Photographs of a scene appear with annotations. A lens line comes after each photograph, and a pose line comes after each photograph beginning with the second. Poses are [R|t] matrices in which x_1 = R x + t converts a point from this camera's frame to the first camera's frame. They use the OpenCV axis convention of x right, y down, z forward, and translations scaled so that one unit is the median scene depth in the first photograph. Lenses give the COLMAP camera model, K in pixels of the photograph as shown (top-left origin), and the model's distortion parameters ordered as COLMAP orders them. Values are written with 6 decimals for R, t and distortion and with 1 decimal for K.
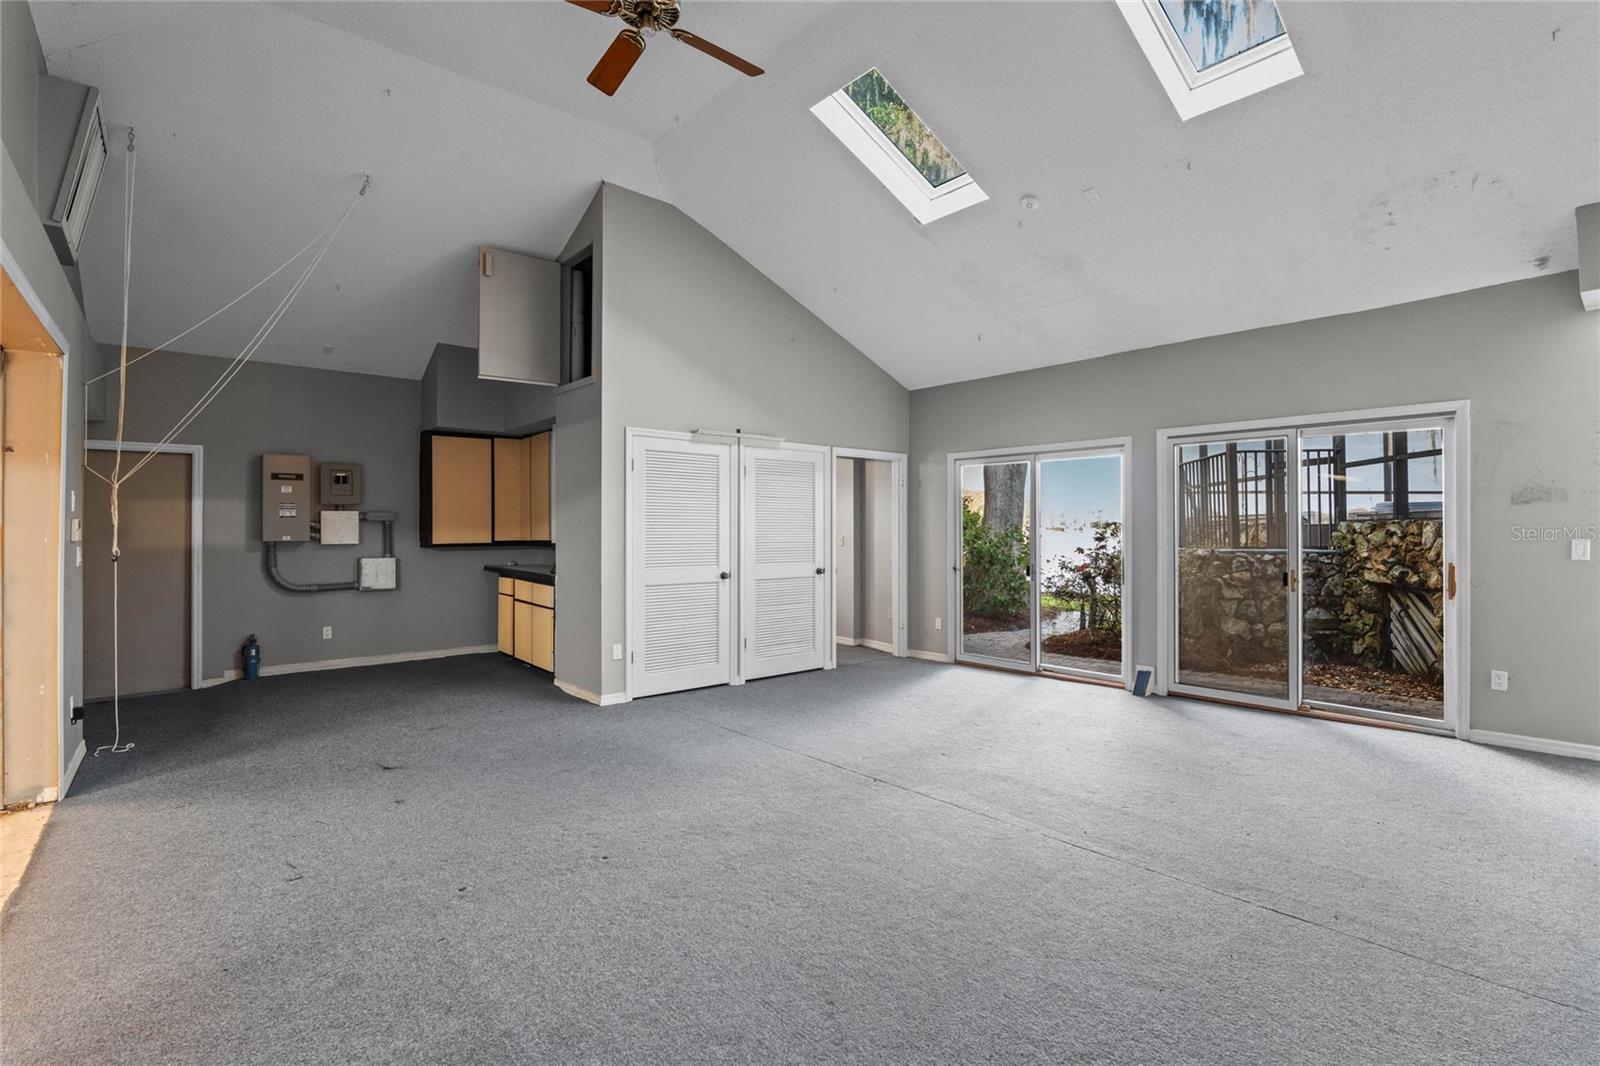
lens RADIAL K [[737.5, 0, 798.5], [0, 737.5, 521.9], [0, 0, 1]] dist [-0.012764, 0.001232]
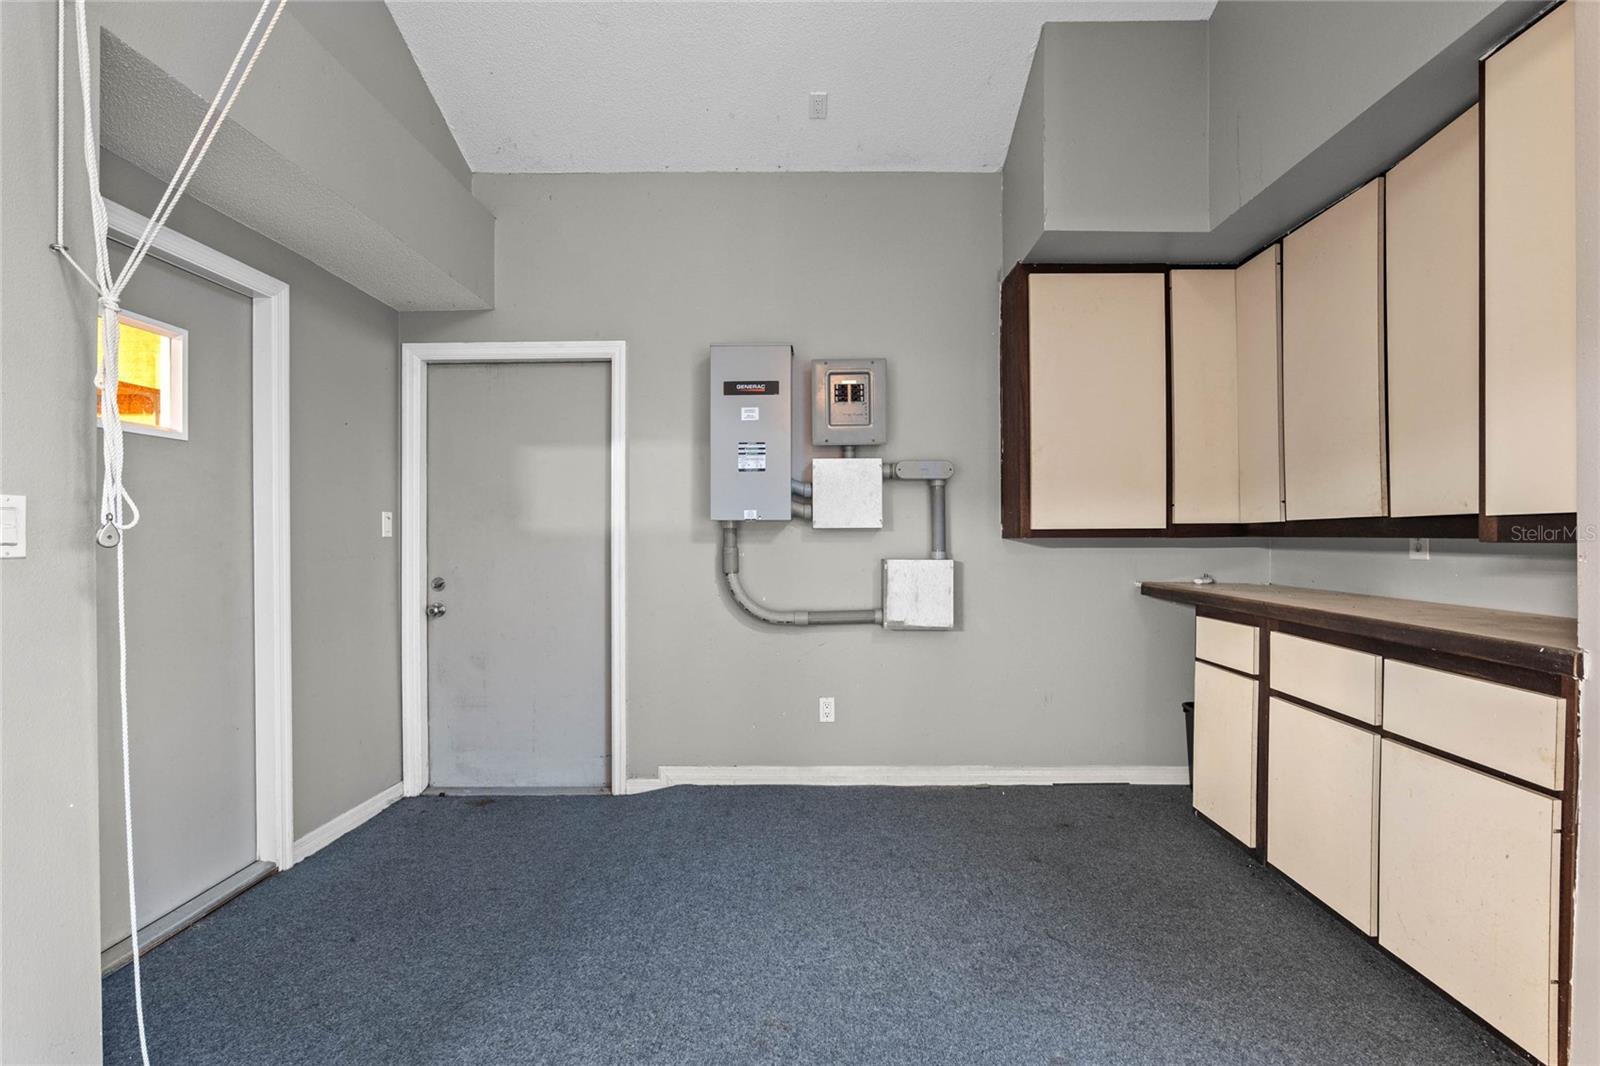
lens RADIAL K [[737.5, 0, 797.8], [0, 737.5, 533.3], [0, 0, 1]] dist [-0.012764, 0.001232]
pose [[0.758564, 0.002181, -0.651595, -0.336847], [0.006094, 0.999927, 0.010441, 0.028337], [0.651570, -0.011891, 0.758496, 0.614557]]
